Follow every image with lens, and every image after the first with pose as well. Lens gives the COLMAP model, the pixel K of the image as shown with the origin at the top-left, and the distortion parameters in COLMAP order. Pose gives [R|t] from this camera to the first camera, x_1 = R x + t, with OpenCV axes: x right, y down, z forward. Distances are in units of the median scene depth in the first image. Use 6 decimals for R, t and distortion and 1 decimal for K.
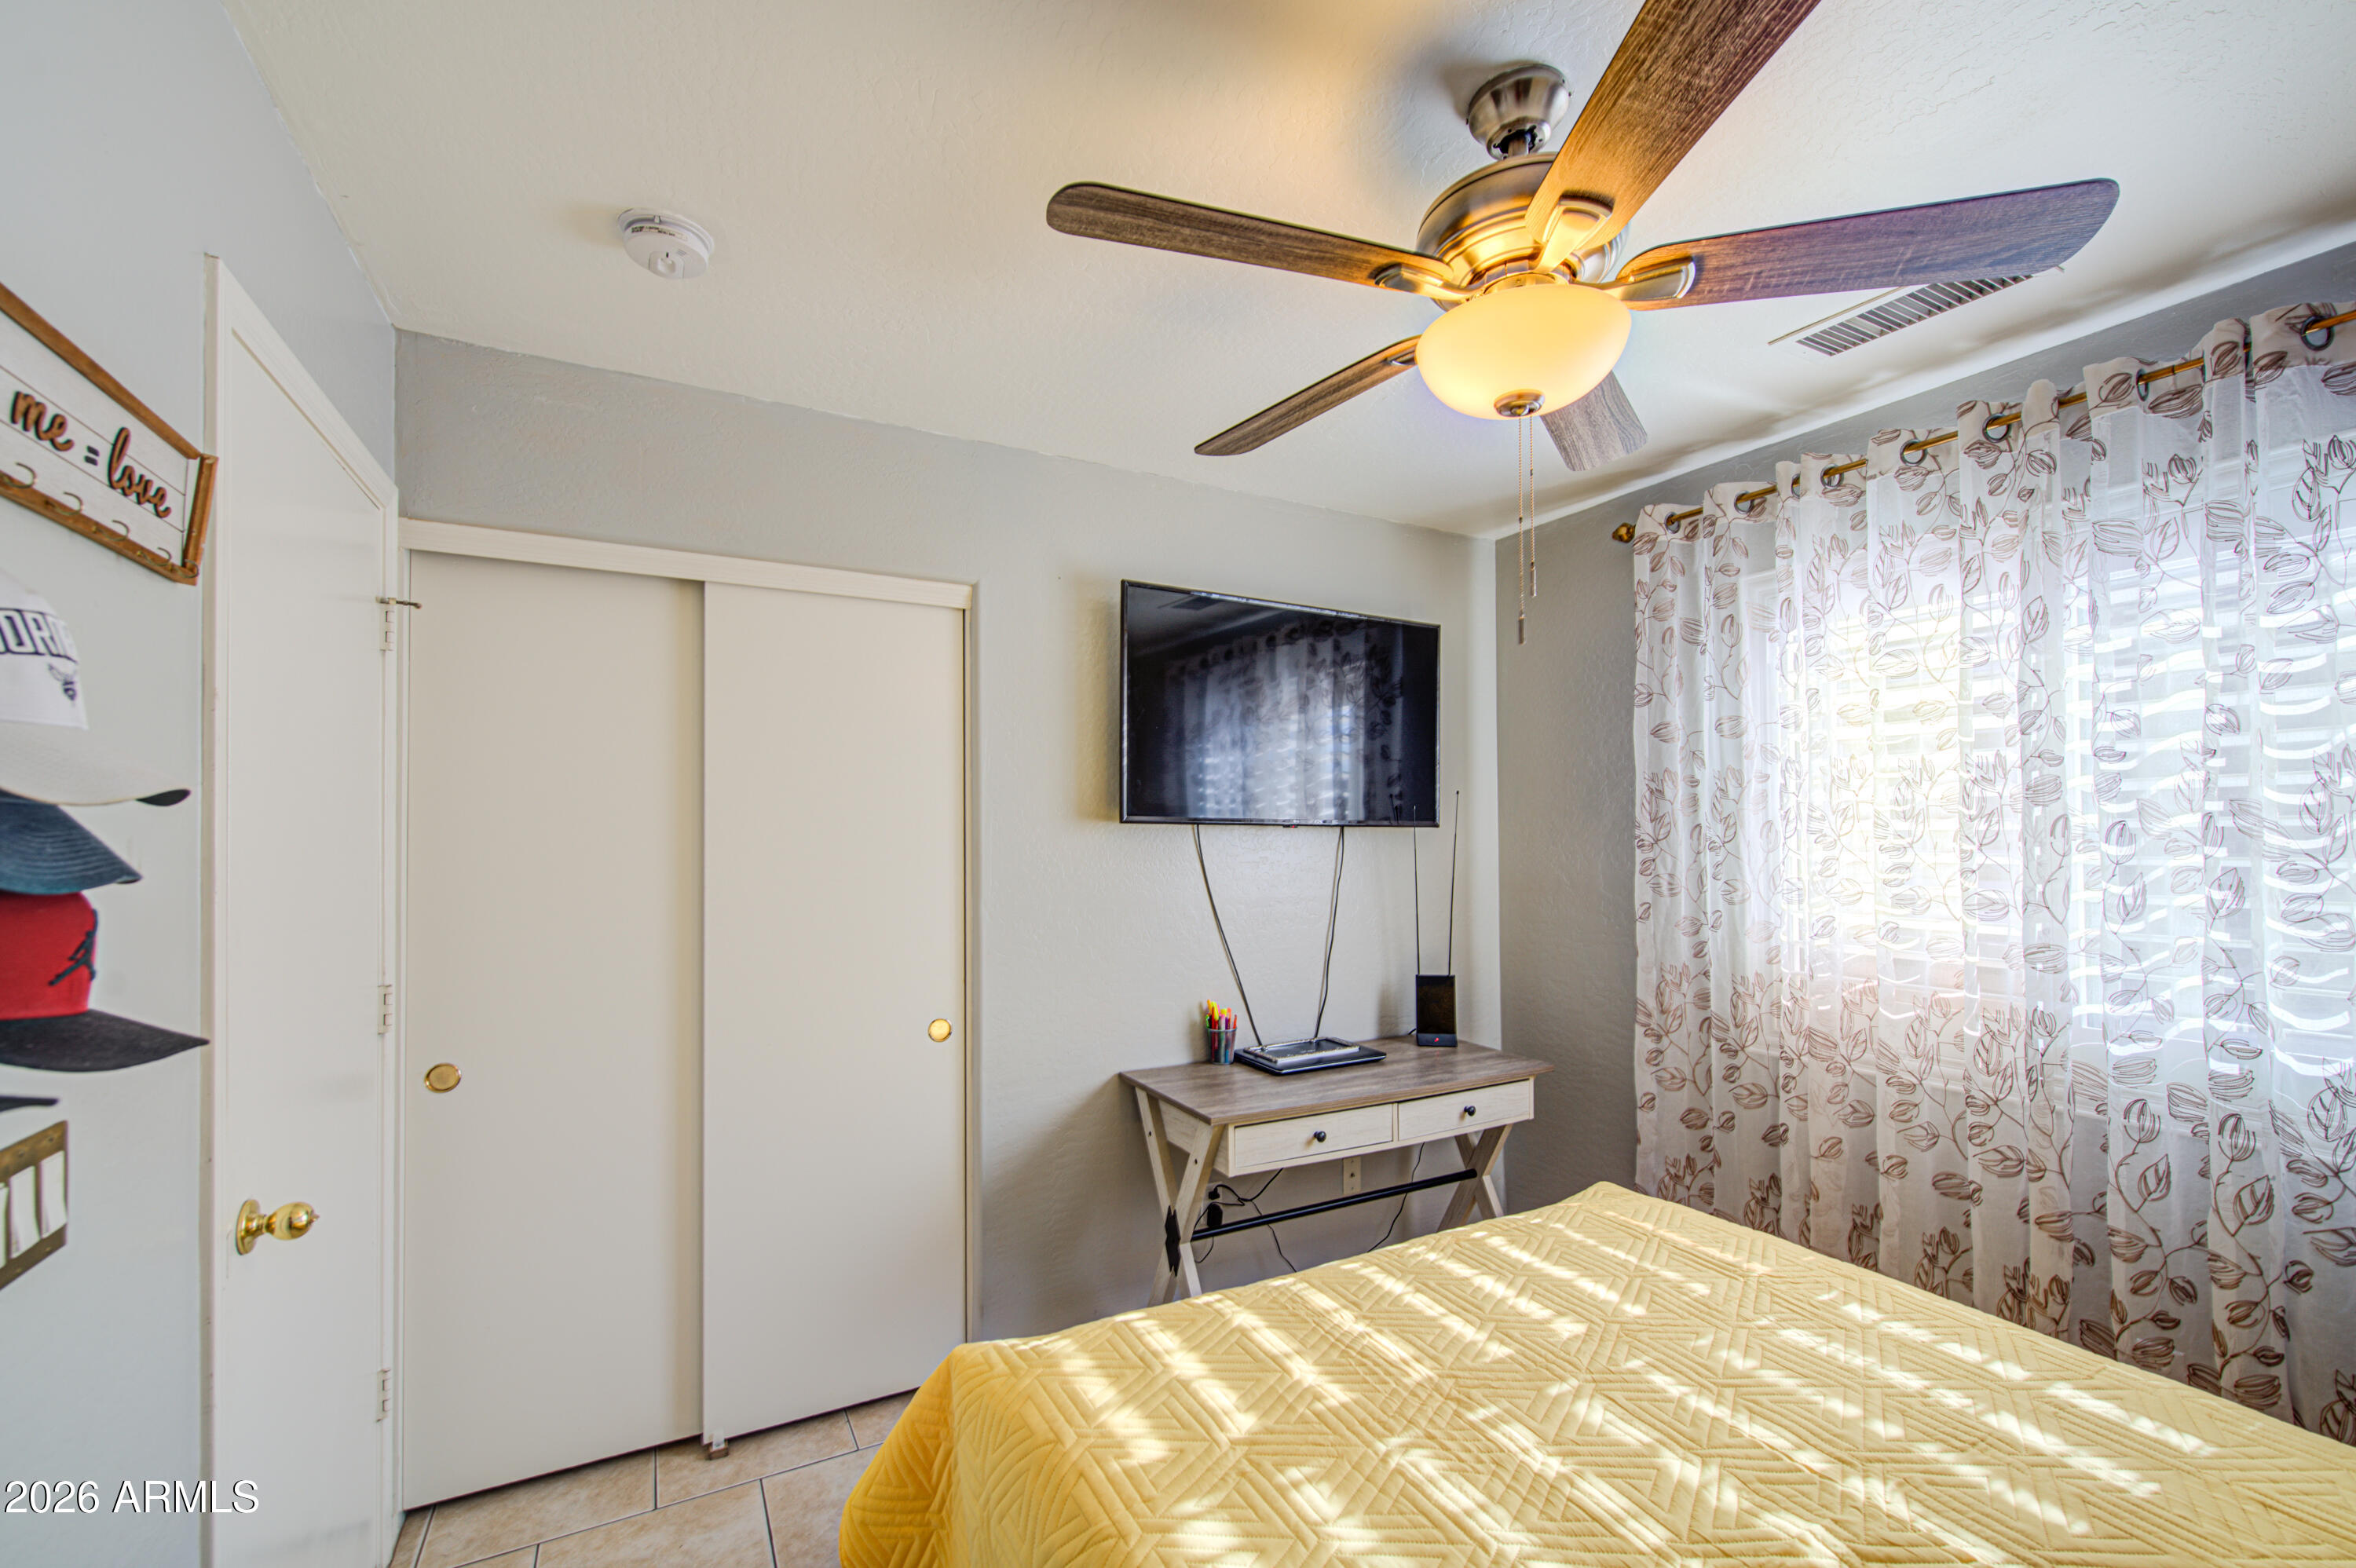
lens RADIAL K [[995.0, 0, 1178.5], [0, 995.0, 820.0], [0, 0, 1]] dist [-0.000419, -0.000516]
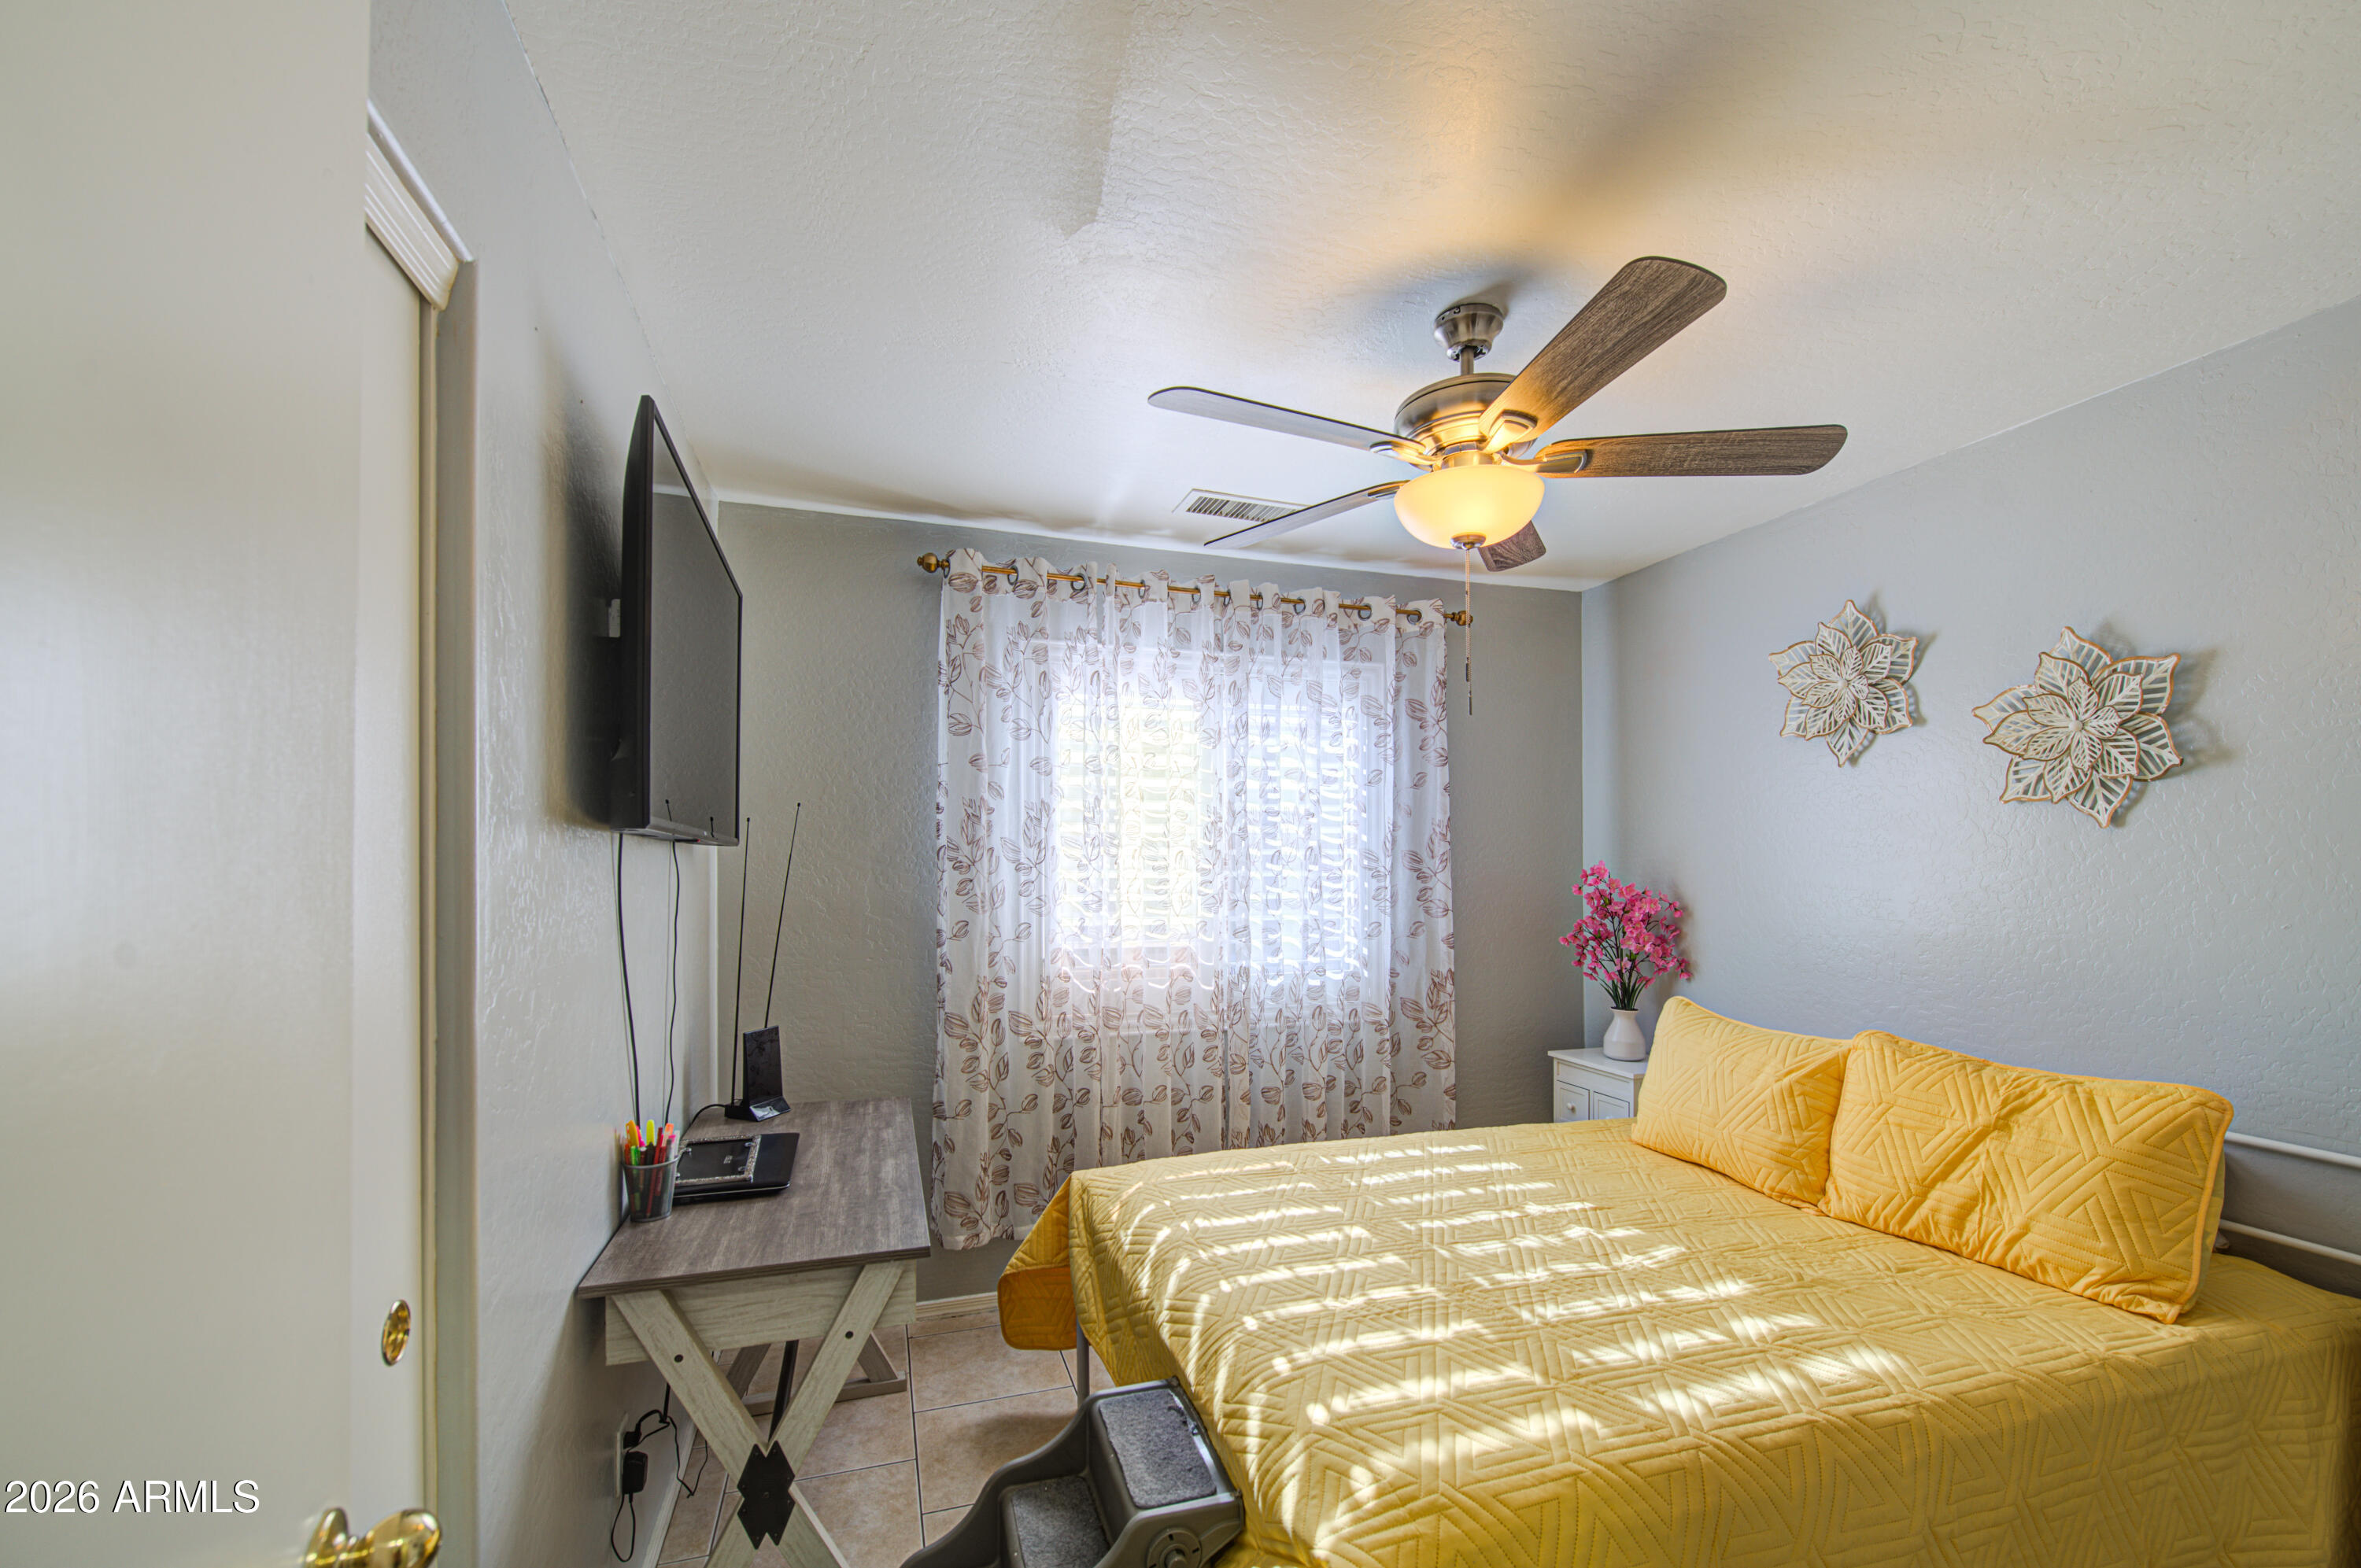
lens RADIAL K [[1016.3, 0, 1191.7], [0, 1016.3, 858.4], [0, 0, 1]] dist [-0.000314, -0.000095]
pose [[0.157057, 0.009745, 0.987541, -0.991171], [-0.015826, 0.999848, -0.007349, 0.035123], [-0.987463, -0.014475, 0.157187, 1.041857]]
